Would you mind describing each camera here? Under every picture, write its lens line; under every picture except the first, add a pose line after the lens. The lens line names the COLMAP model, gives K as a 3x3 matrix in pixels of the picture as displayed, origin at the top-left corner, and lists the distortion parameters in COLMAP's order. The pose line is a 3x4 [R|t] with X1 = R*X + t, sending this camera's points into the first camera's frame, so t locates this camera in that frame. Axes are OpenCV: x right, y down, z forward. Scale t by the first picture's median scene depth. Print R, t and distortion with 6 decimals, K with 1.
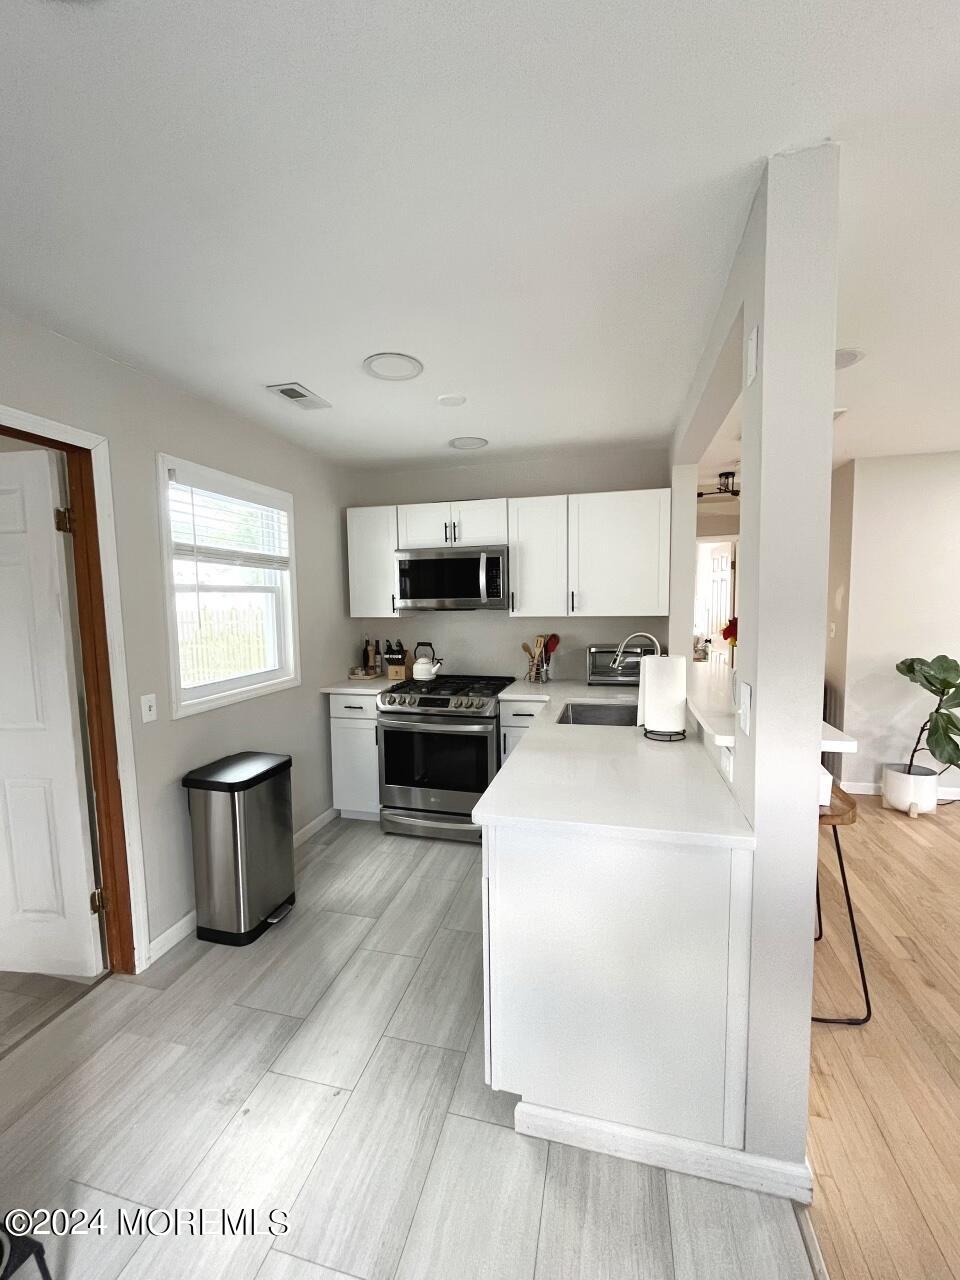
lens RADIAL K [[518.0, 0, 484.9], [0, 518.0, 642.7], [0, 0, 1]] dist [-0.003303, -0.000292]
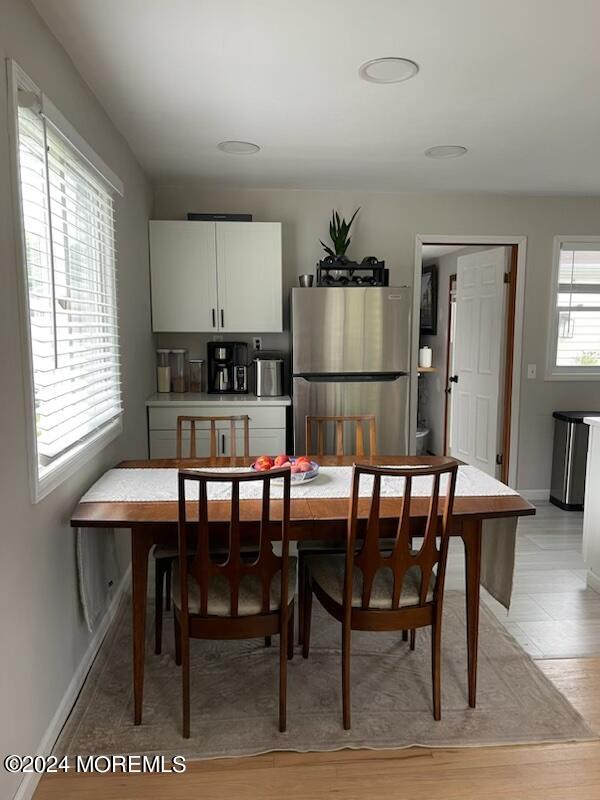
lens RADIAL K [[612.7, 0, 295.2], [0, 612.7, 396.1], [0, 0, 1]] dist [0.050354, -0.004399]
pose [[0.320510, 0.128316, -0.938514, 1.102202], [-0.091665, 0.990334, 0.104097, 0.051678], [0.942799, 0.052665, 0.329174, -0.523480]]
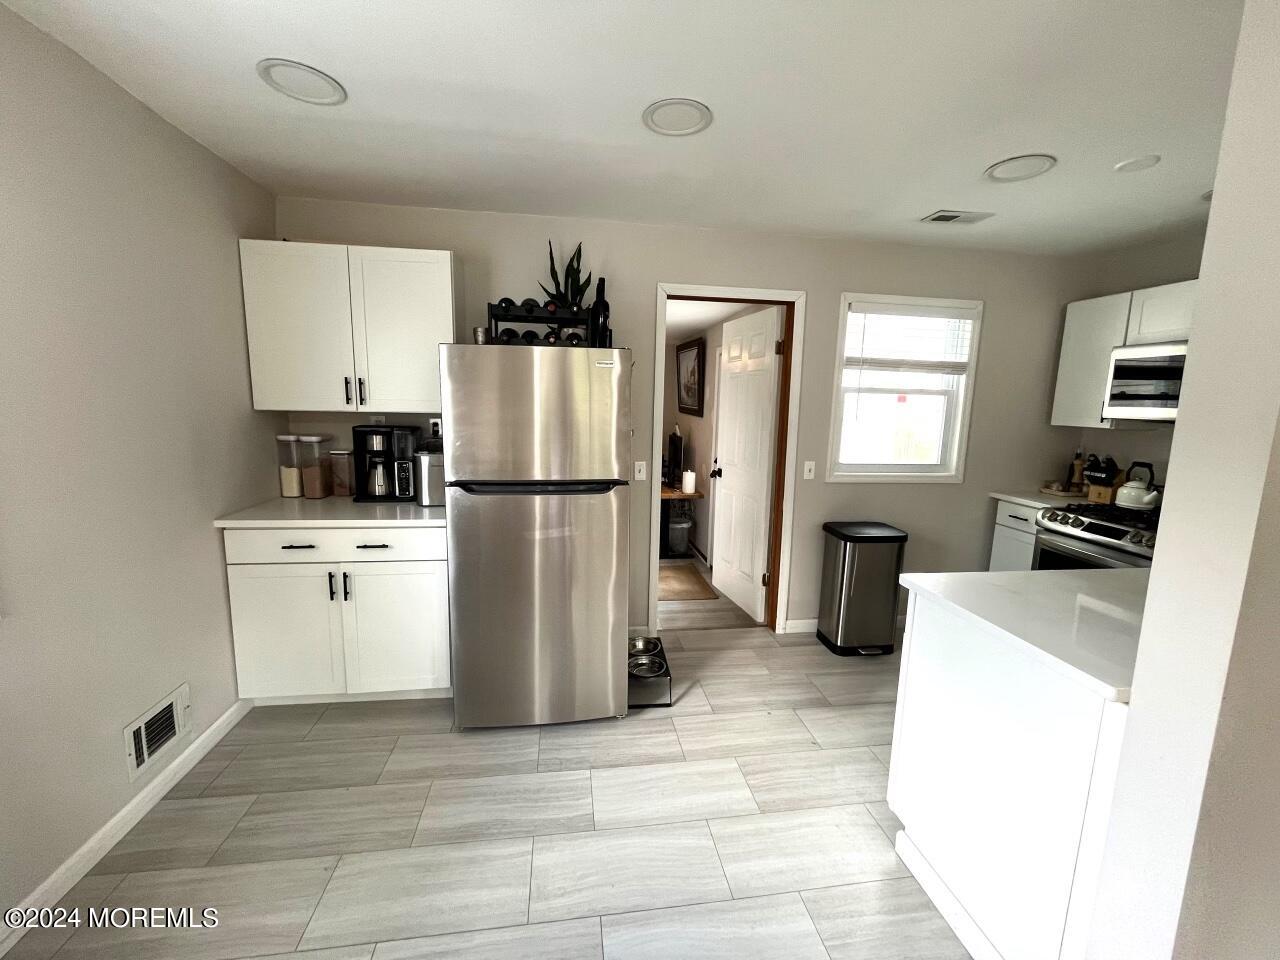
lens RADIAL K [[518.0, 0, 640.8], [0, 518.0, 478.9], [0, 0, 1]] dist [-0.003303, -0.000292]
pose [[0.375439, 0.160638, -0.912820, 0.475856], [-0.110283, 0.985612, 0.128089, 0.011475], [0.920262, 0.052579, 0.387753, -0.025514]]
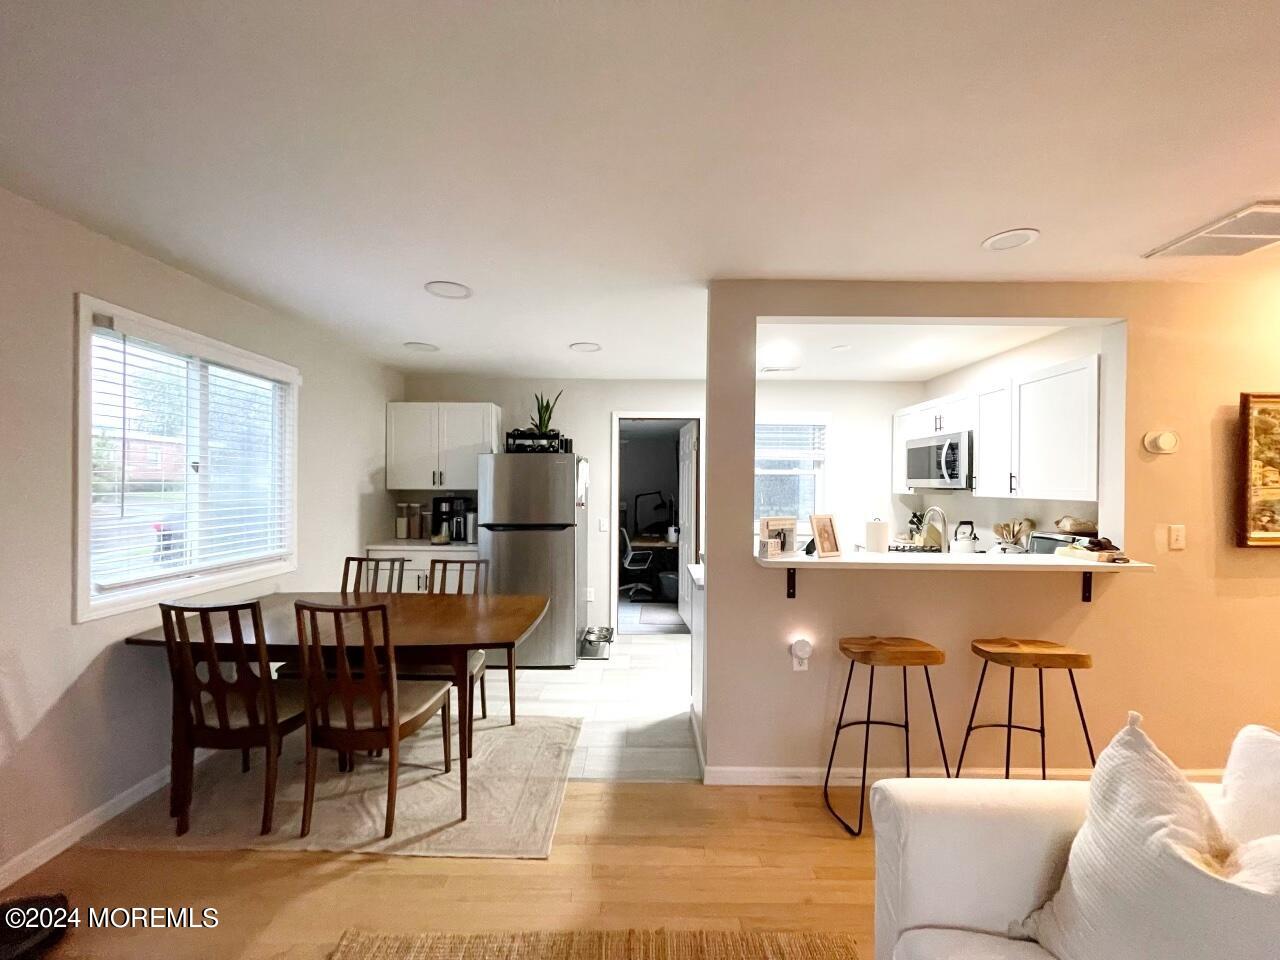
lens RADIAL K [[512.5, 0, 650.6], [0, 512.5, 488.0], [0, 0, 1]] dist [-0.001025, 0.000308]
pose [[0.246830, 0.022696, -0.968793, 1.281587], [-0.096314, 0.995350, -0.001221, -0.002656], [0.964261, 0.093610, 0.247868, 0.125065]]
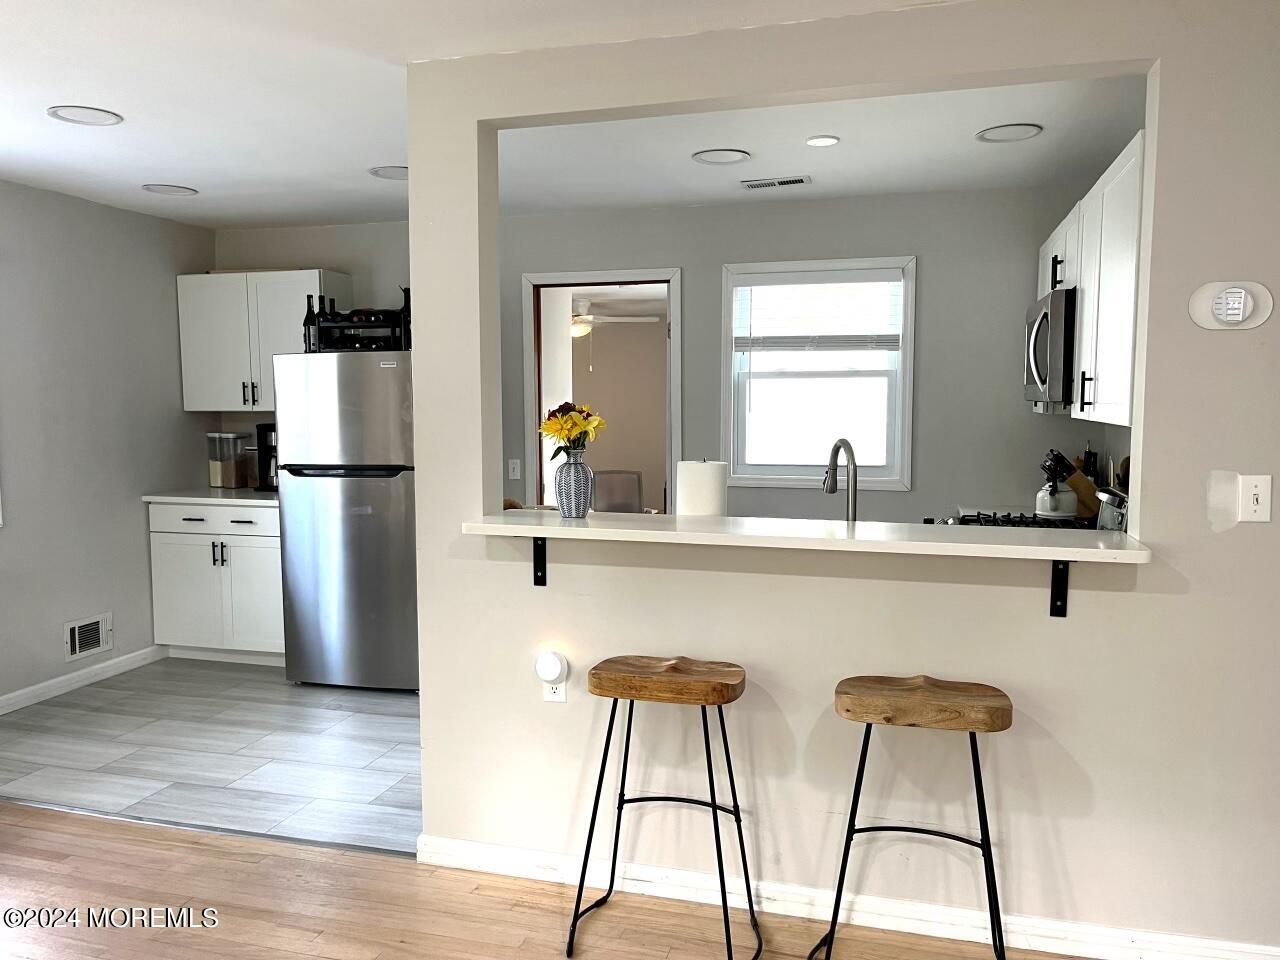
lens RADIAL K [[976.9, 0, 633.8], [0, 976.9, 487.6], [0, 0, 1]] dist [0.034010, -0.037184]
pose [[-0.038313, 0.105718, -0.993658, 1.536496], [-0.084029, 0.990525, 0.108625, -0.071009], [0.995726, 0.087658, -0.029066, 0.802891]]
